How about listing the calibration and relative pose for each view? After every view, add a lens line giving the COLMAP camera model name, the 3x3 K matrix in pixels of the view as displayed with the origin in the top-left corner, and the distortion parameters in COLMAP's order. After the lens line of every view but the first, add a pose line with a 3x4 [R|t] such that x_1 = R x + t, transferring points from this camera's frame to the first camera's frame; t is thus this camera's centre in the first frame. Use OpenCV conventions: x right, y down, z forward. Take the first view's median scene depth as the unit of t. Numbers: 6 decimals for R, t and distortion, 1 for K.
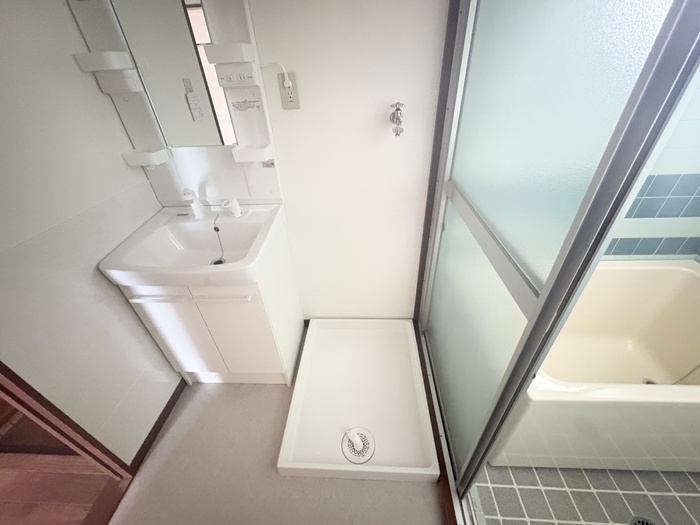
lens RADIAL K [[278.6, 0, 350.0], [0, 278.6, 262.5], [0, 0, 1]] dist [0.001111, -0.000023]
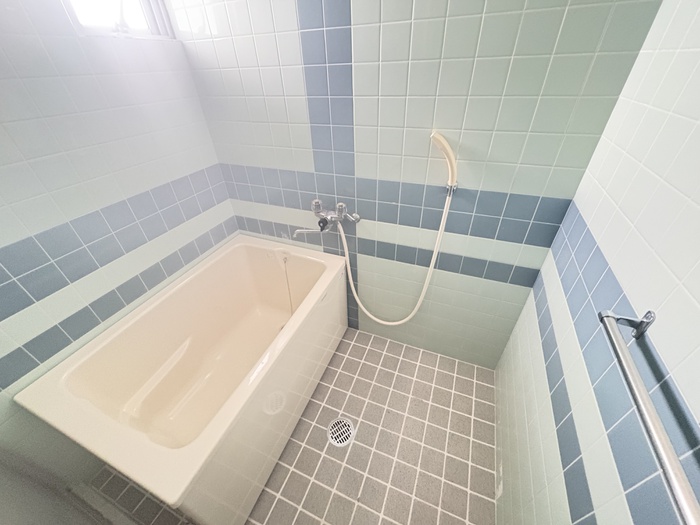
lens RADIAL K [[278.6, 0, 350.0], [0, 278.6, 262.5], [0, 0, 1]] dist [0.001111, -0.000023]
pose [[0.330623, -0.522542, 0.785899, 0.349456], [0.548423, 0.784077, 0.290612, -0.001206], [-0.768063, 0.334922, 0.545808, -0.022498]]
